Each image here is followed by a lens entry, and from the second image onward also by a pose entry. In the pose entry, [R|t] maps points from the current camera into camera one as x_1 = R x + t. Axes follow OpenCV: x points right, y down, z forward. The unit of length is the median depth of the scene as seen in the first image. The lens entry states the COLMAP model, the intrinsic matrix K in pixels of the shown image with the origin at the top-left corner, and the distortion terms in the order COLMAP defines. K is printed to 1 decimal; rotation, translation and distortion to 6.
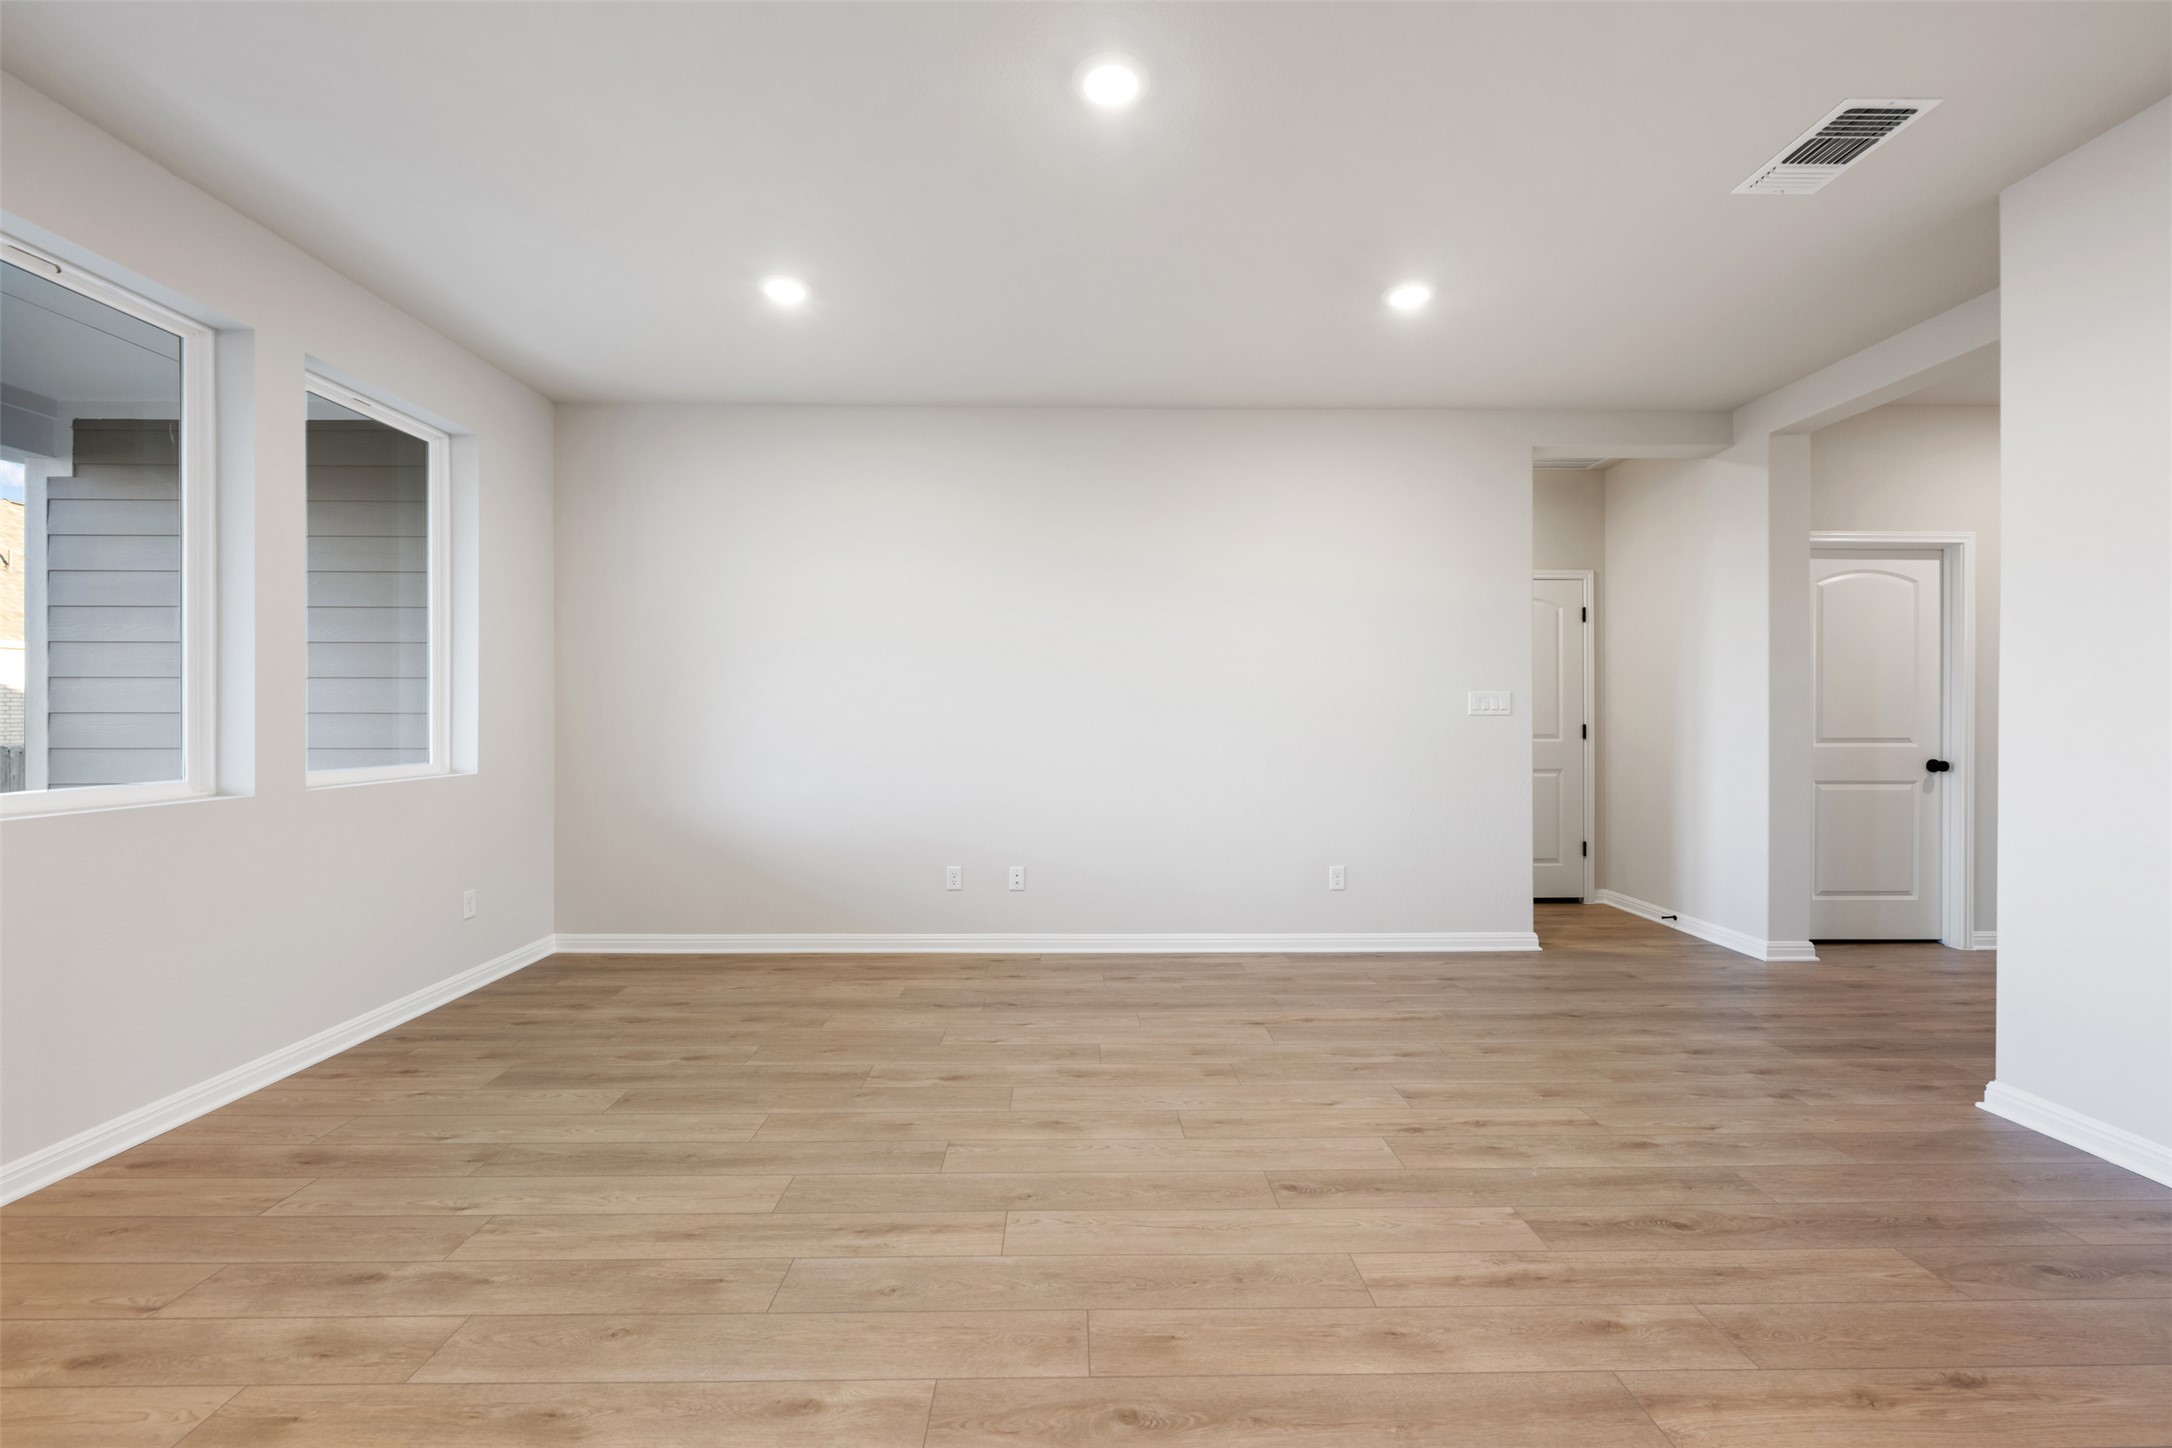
lens RADIAL K [[889.7, 0, 1082.8], [0, 889.7, 714.6], [0, 0, 1]] dist [-0.002549, 0.000570]
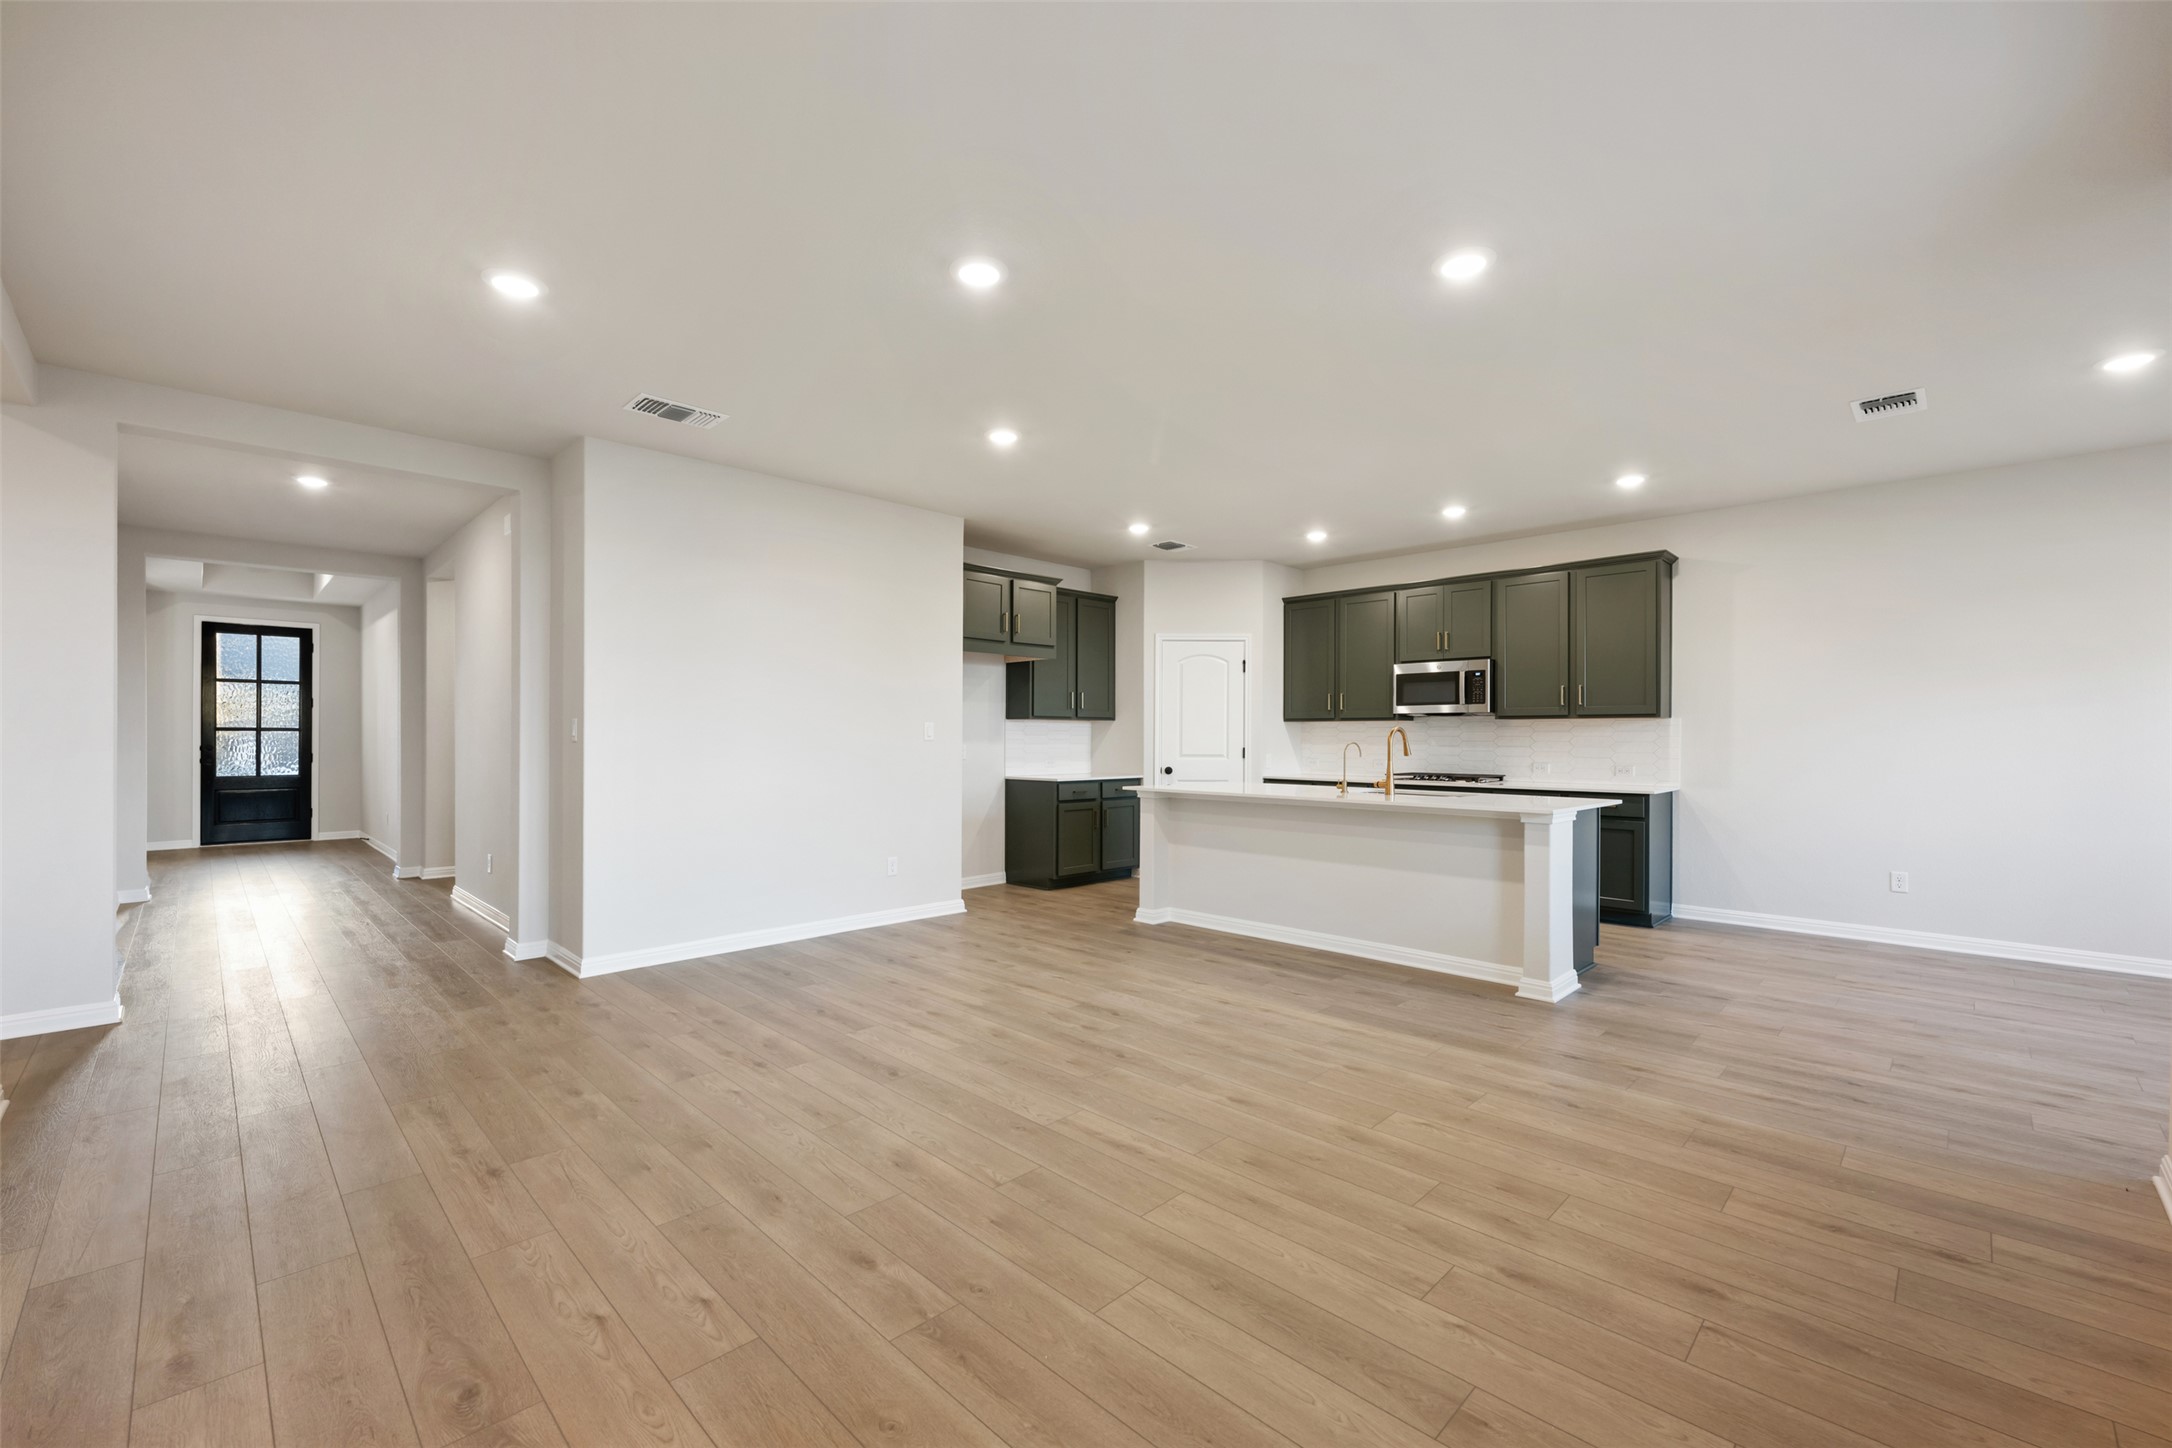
lens RADIAL K [[889.7, 0, 1087.1], [0, 889.7, 726.6], [0, 0, 1]] dist [-0.002549, 0.000570]
pose [[-0.697684, 0.006317, 0.716378, -0.828055], [-0.003255, 0.999923, -0.011987, -0.012248], [-0.716399, -0.010695, -0.697609, 1.448101]]
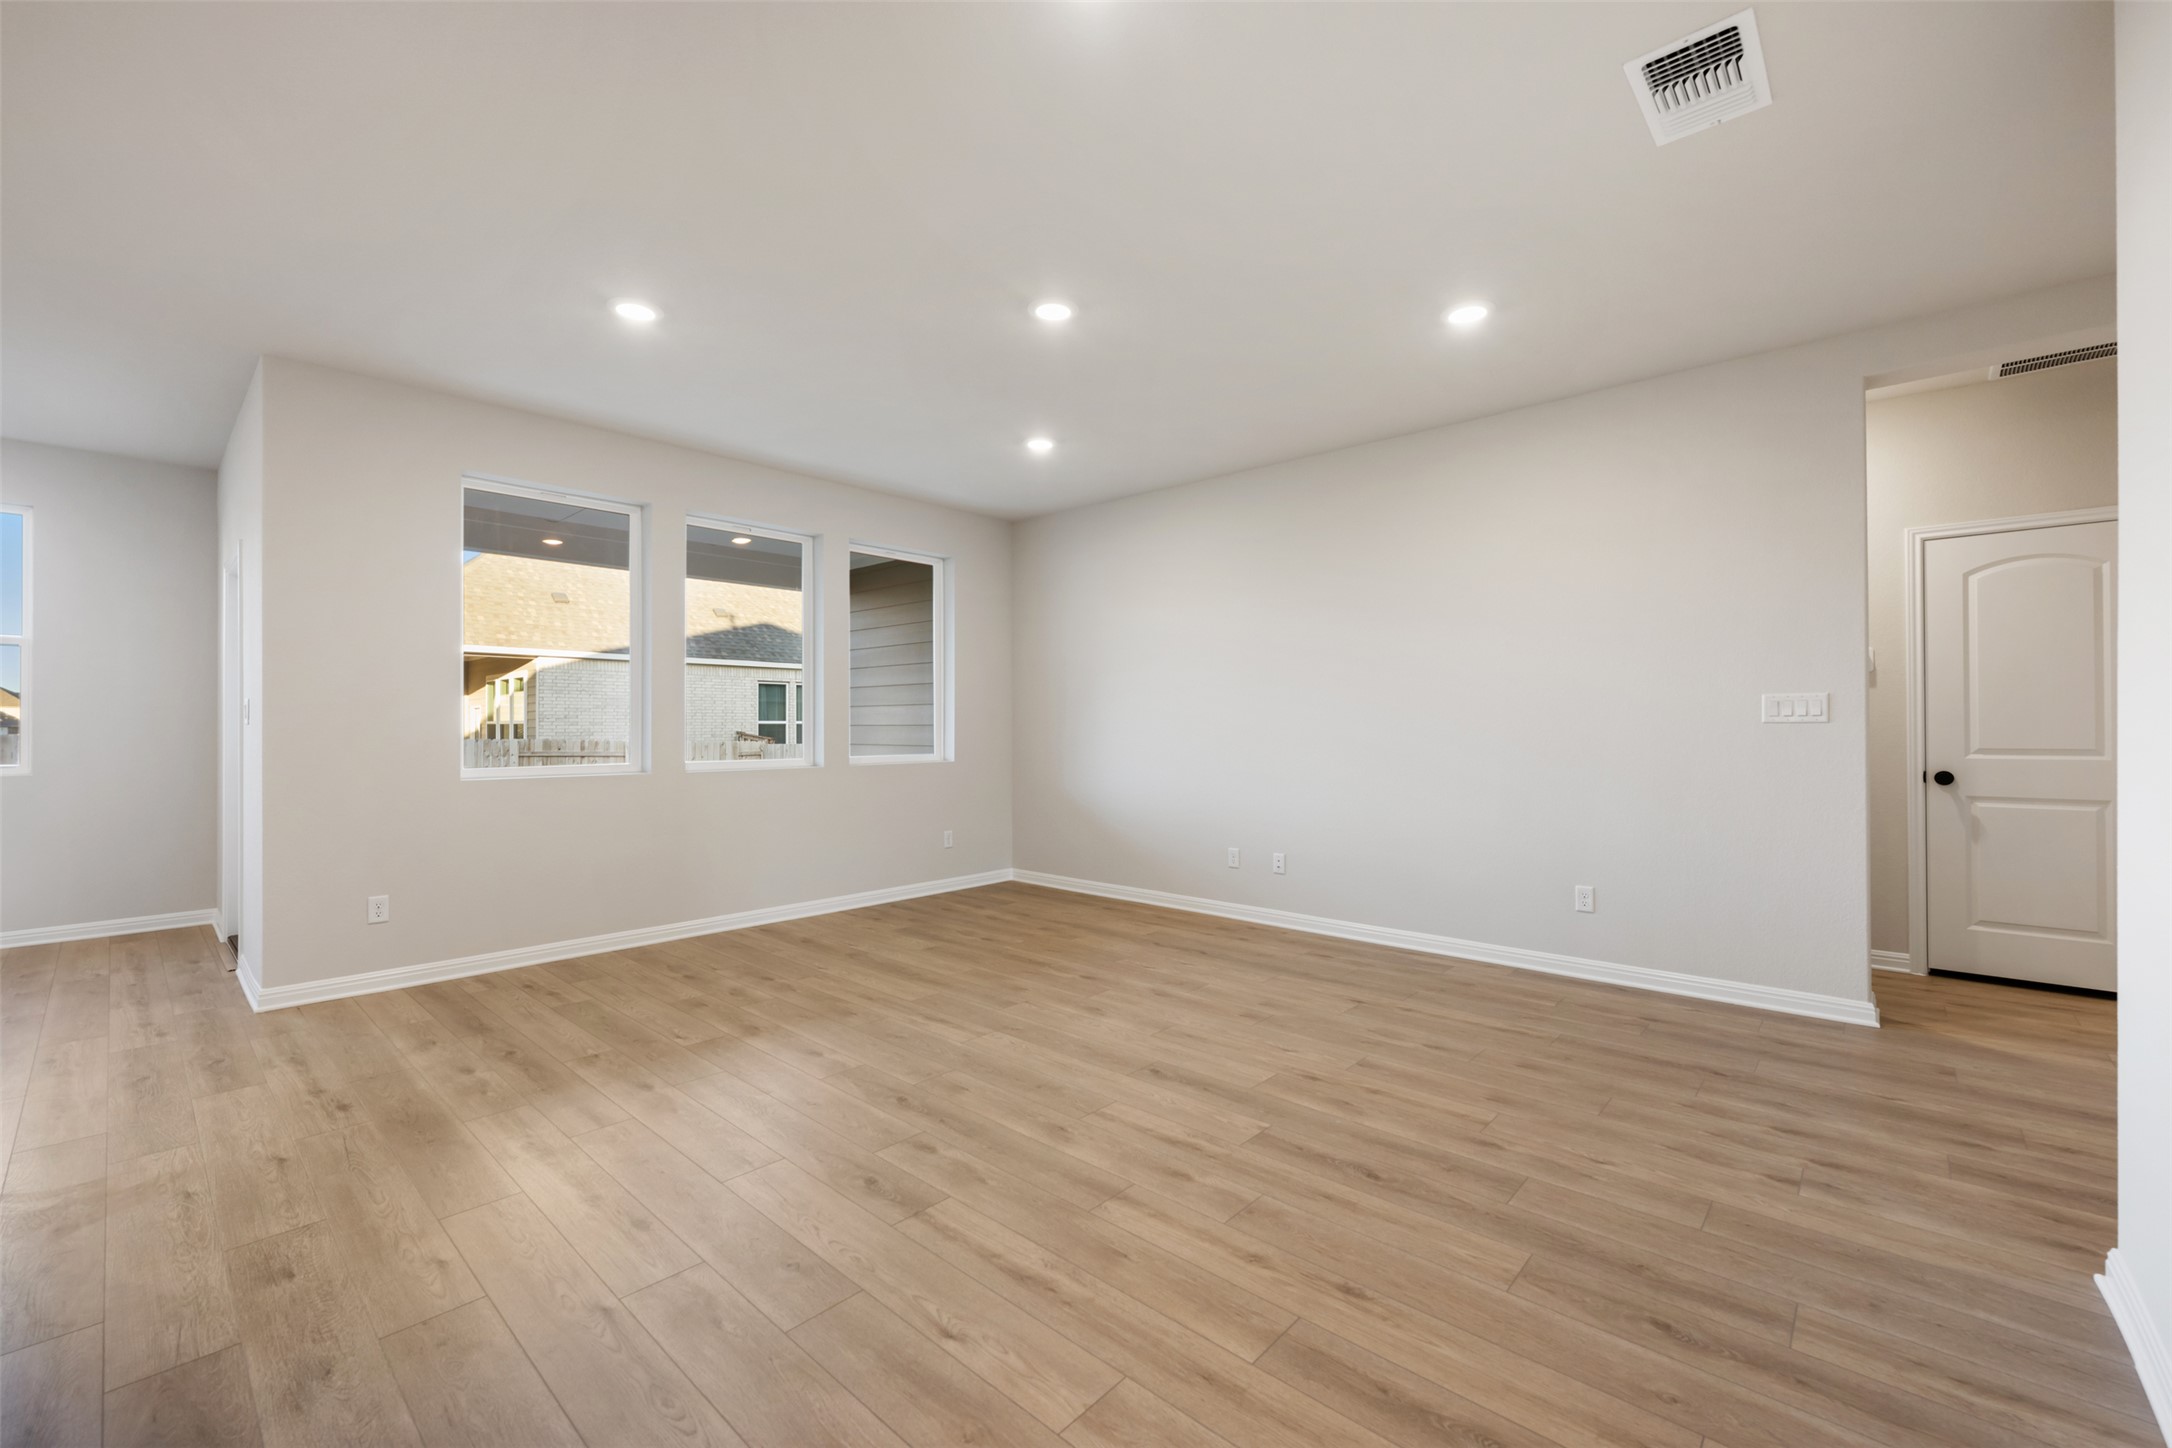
lens RADIAL K [[889.7, 0, 1086.1], [0, 889.7, 716.6], [0, 0, 1]] dist [-0.002549, 0.000570]
pose [[0.728875, -0.009428, -0.684582, 0.888680], [0.003325, 0.999942, -0.010231, 0.001210], [0.684638, 0.005181, 0.728865, -0.057682]]
